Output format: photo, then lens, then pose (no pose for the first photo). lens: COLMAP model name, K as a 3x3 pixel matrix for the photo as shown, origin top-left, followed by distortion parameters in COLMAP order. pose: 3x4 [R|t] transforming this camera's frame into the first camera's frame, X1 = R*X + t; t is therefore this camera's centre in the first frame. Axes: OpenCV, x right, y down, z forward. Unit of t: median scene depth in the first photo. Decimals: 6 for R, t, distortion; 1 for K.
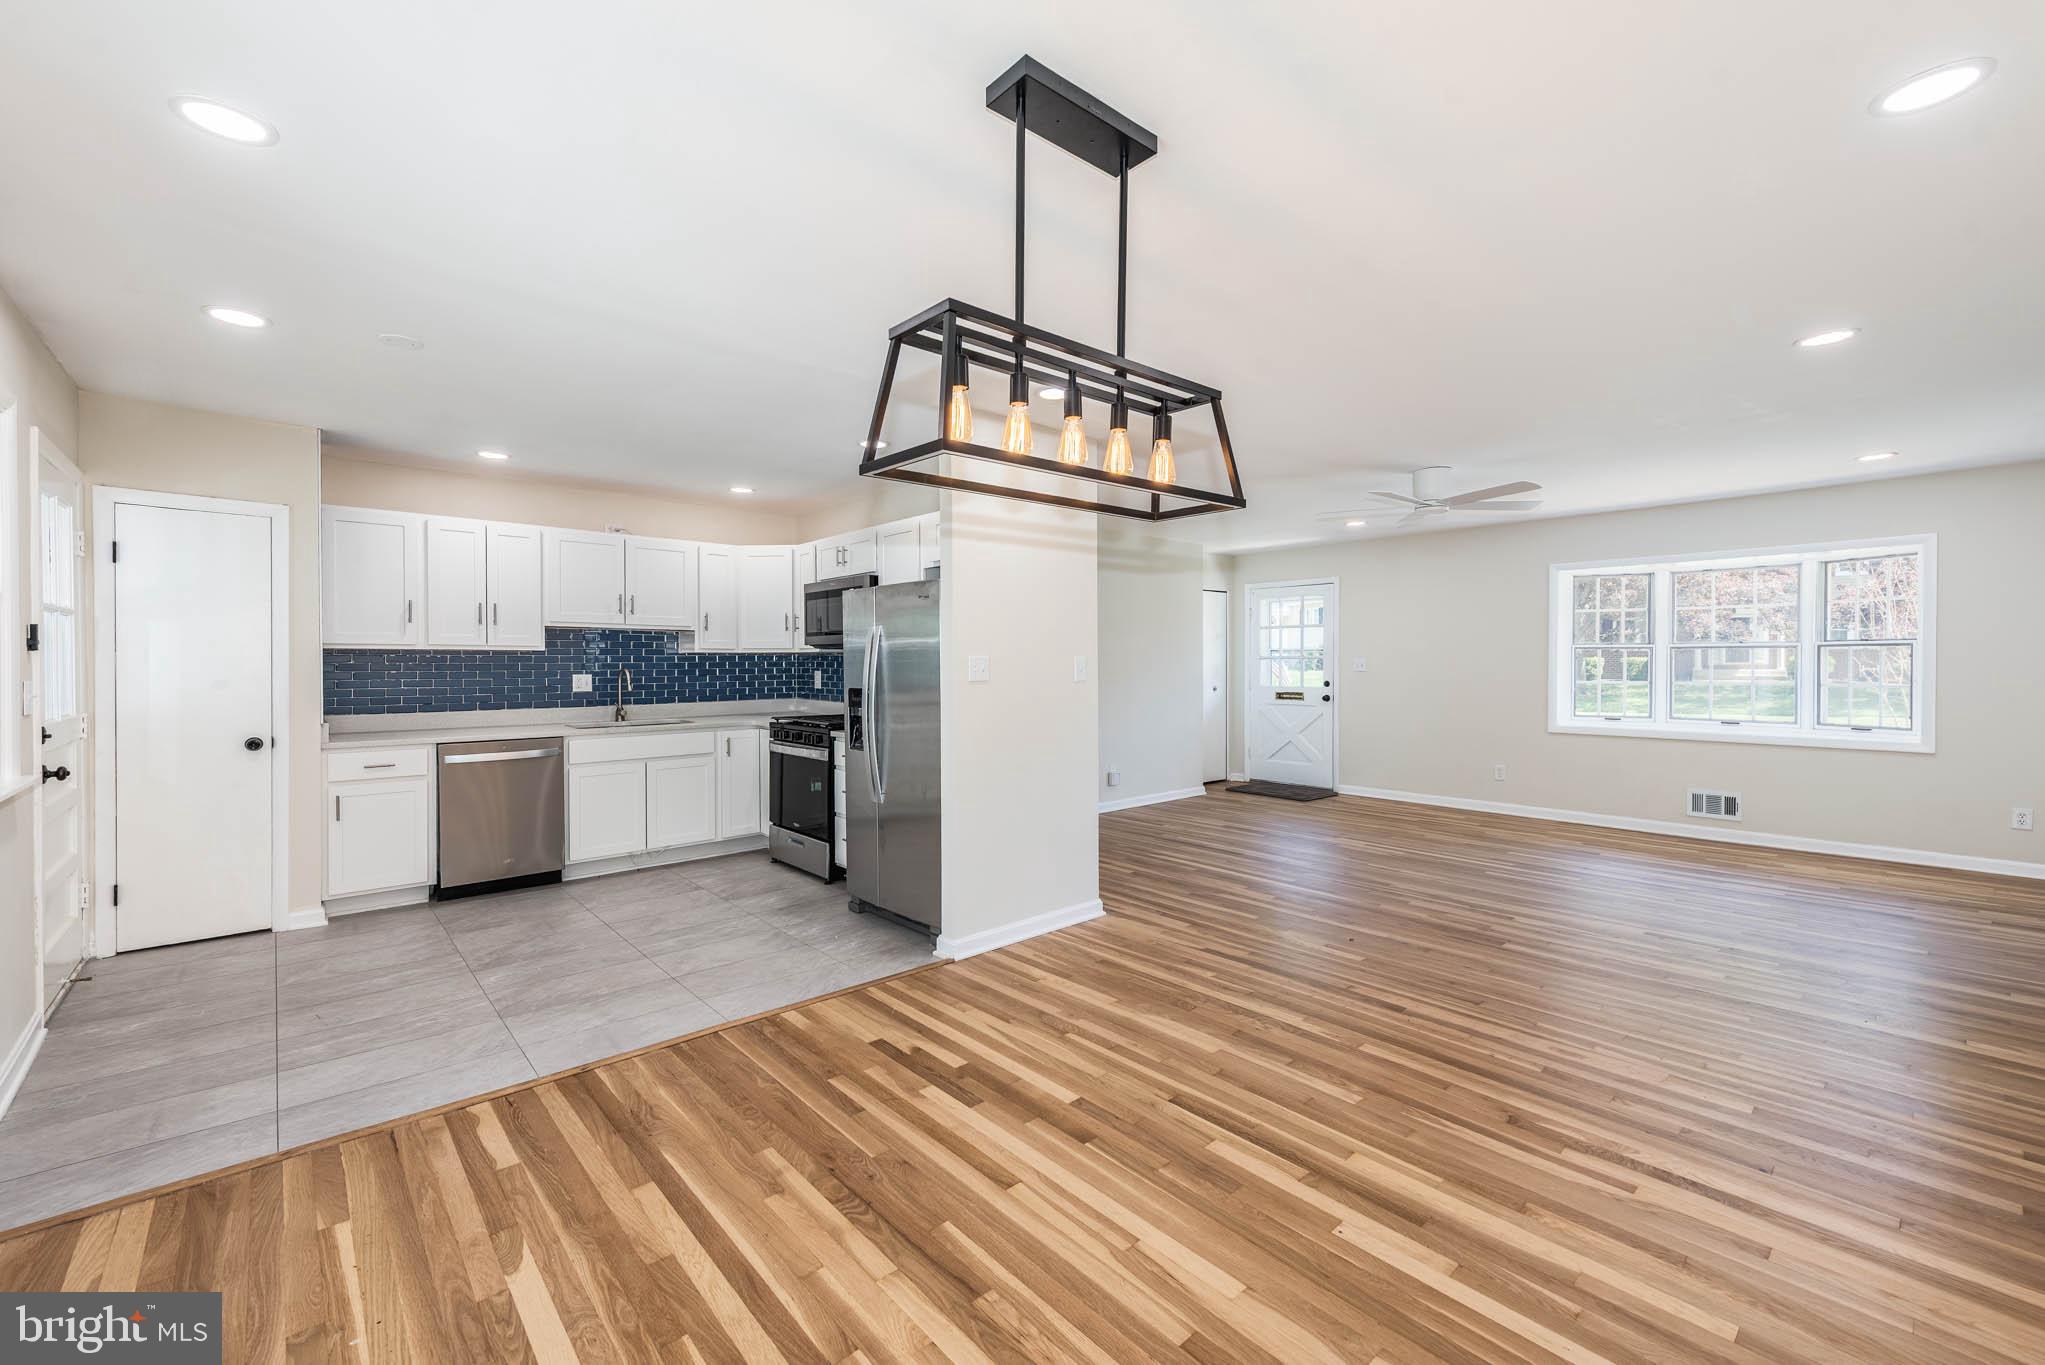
lens RADIAL K [[829.4, 0, 1091.4], [0, 829.4, 670.3], [0, 0, 1]] dist [0.010699, -0.004326]
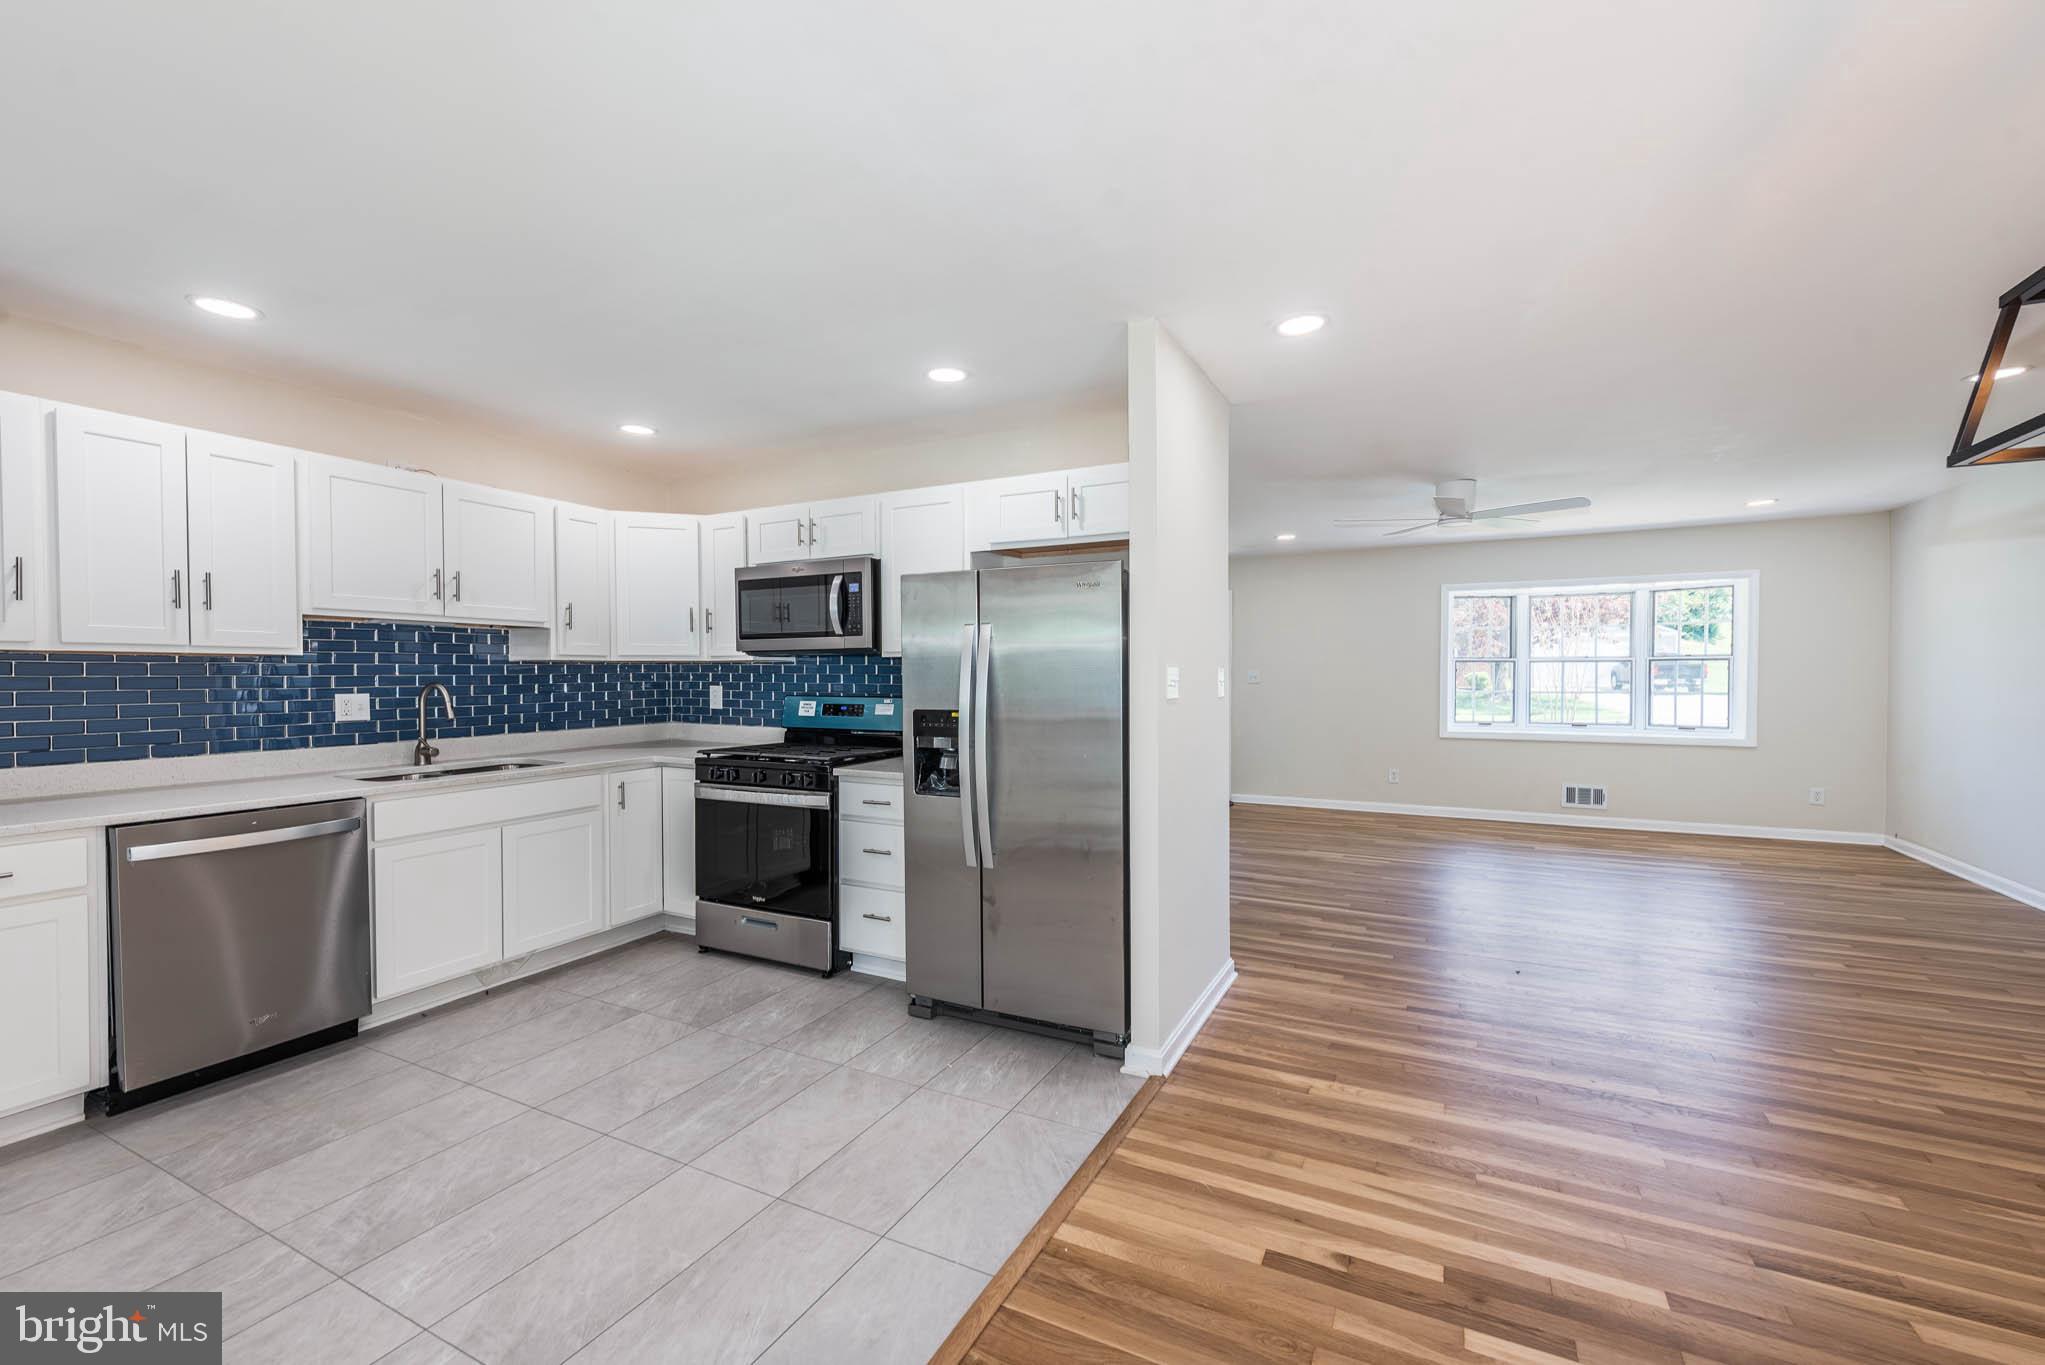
lens RADIAL K [[778.8, 0, 1083.9], [0, 778.8, 684.8], [0, 0, 1]] dist [0.005812, -0.000374]
pose [[0.933477, -0.005560, 0.358593, -0.323658], [0.004631, 0.999983, 0.003450, -0.001315], [-0.358606, -0.001560, 0.933488, 0.257733]]
